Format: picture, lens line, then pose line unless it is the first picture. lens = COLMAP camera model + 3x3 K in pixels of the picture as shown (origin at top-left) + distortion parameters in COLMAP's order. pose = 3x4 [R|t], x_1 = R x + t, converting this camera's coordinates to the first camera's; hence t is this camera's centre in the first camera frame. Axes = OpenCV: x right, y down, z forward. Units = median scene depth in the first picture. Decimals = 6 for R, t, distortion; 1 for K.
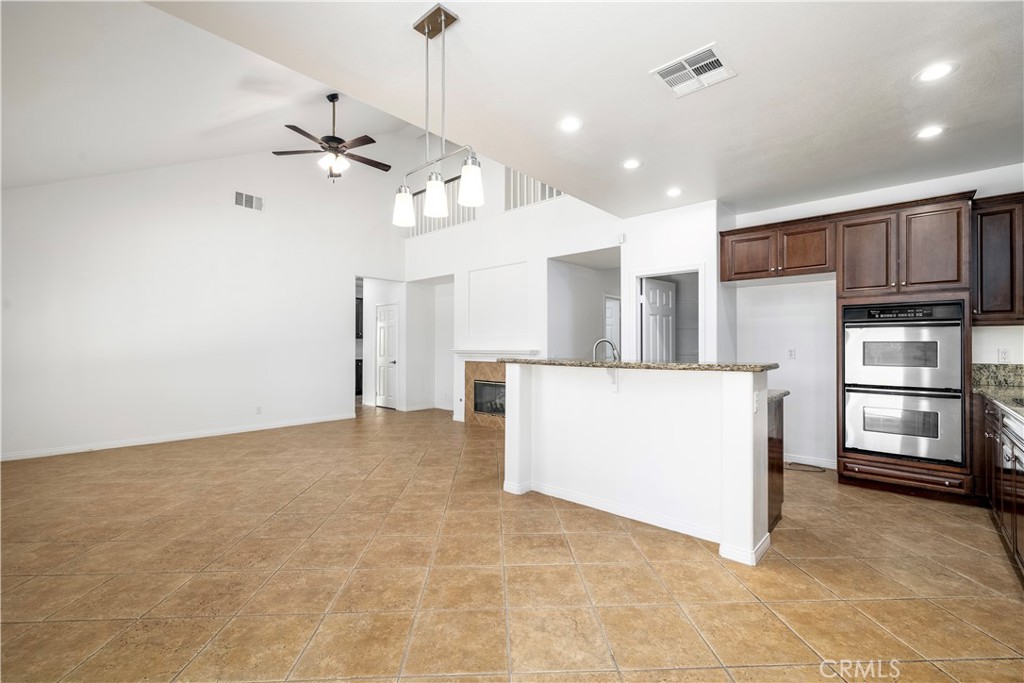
lens RADIAL K [[444.0, 0, 513.0], [0, 444.0, 344.6], [0, 0, 1]] dist [0.007186, -0.001111]
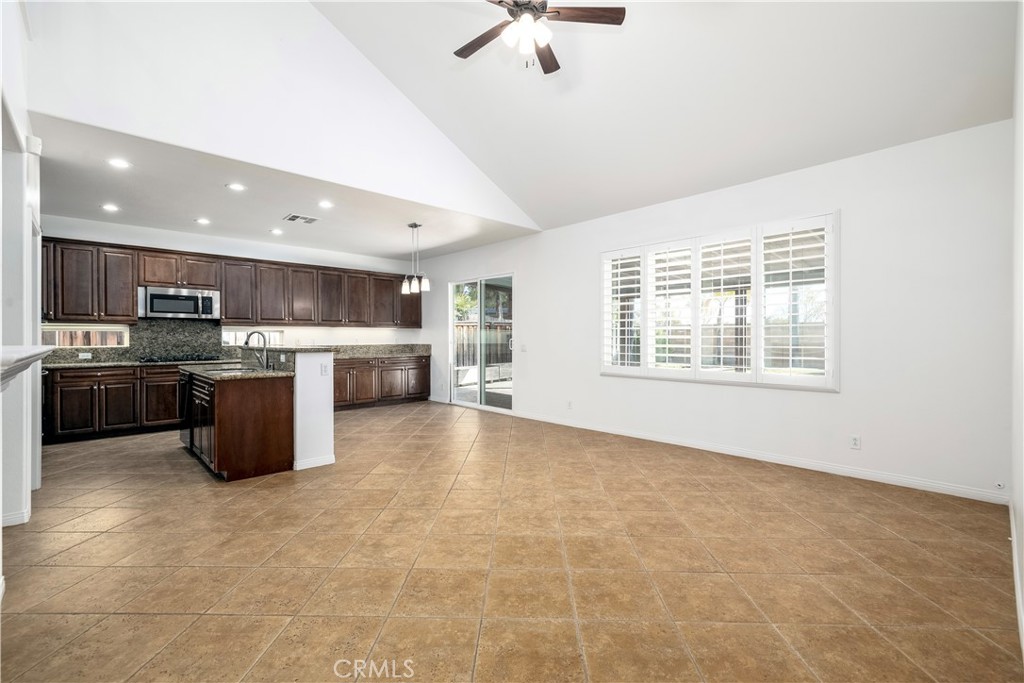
lens RADIAL K [[444.0, 0, 509.3], [0, 444.0, 338.2], [0, 0, 1]] dist [0.007186, -0.001111]
pose [[-0.996200, -0.001059, 0.087086, -0.663270], [-0.001426, 0.999990, -0.004148, 0.012508], [-0.087081, -0.004257, -0.996192, 2.454364]]
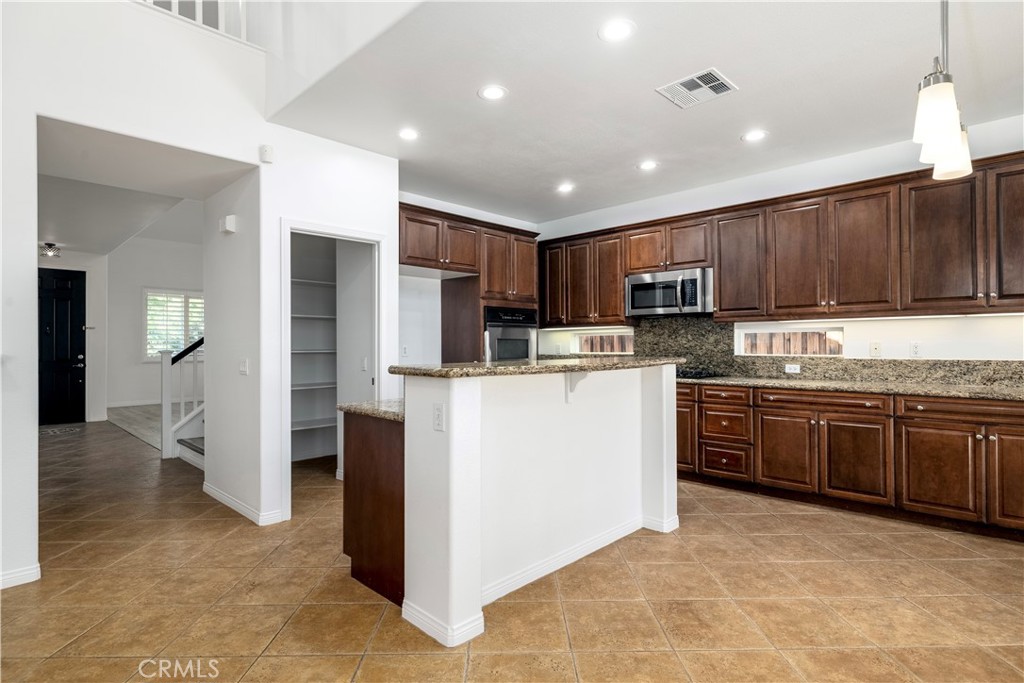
lens RADIAL K [[520.5, 0, 513.5], [0, 520.5, 338.5], [0, 0, 1]] dist [-0.009920, 0.001452]
pose [[0.039437, 0.009289, 0.999179, -0.664403], [-0.000661, 0.999957, -0.009271, 0.006455], [-0.999222, -0.000294, 0.039441, 1.062154]]
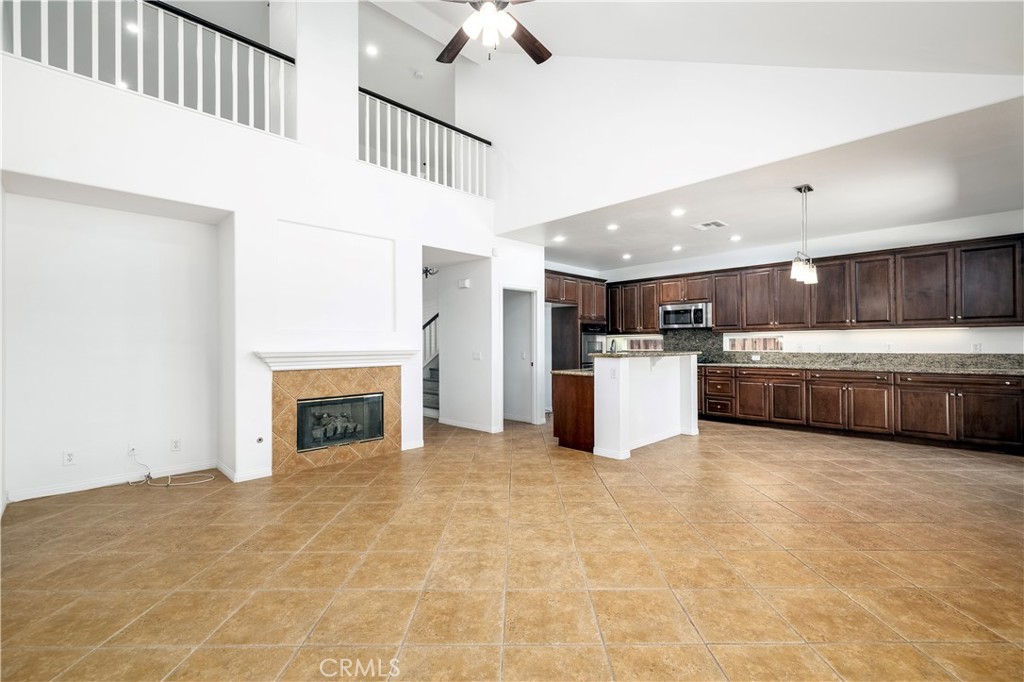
lens RADIAL K [[444.0, 0, 520.8], [0, 444.0, 338.8], [0, 0, 1]] dist [0.007186, -0.001111]
pose [[0.045329, 0.011815, 0.998902, -1.486585], [-0.000083, 0.999930, -0.011824, 0.004991], [-0.998972, 0.000453, 0.045327, 1.427138]]
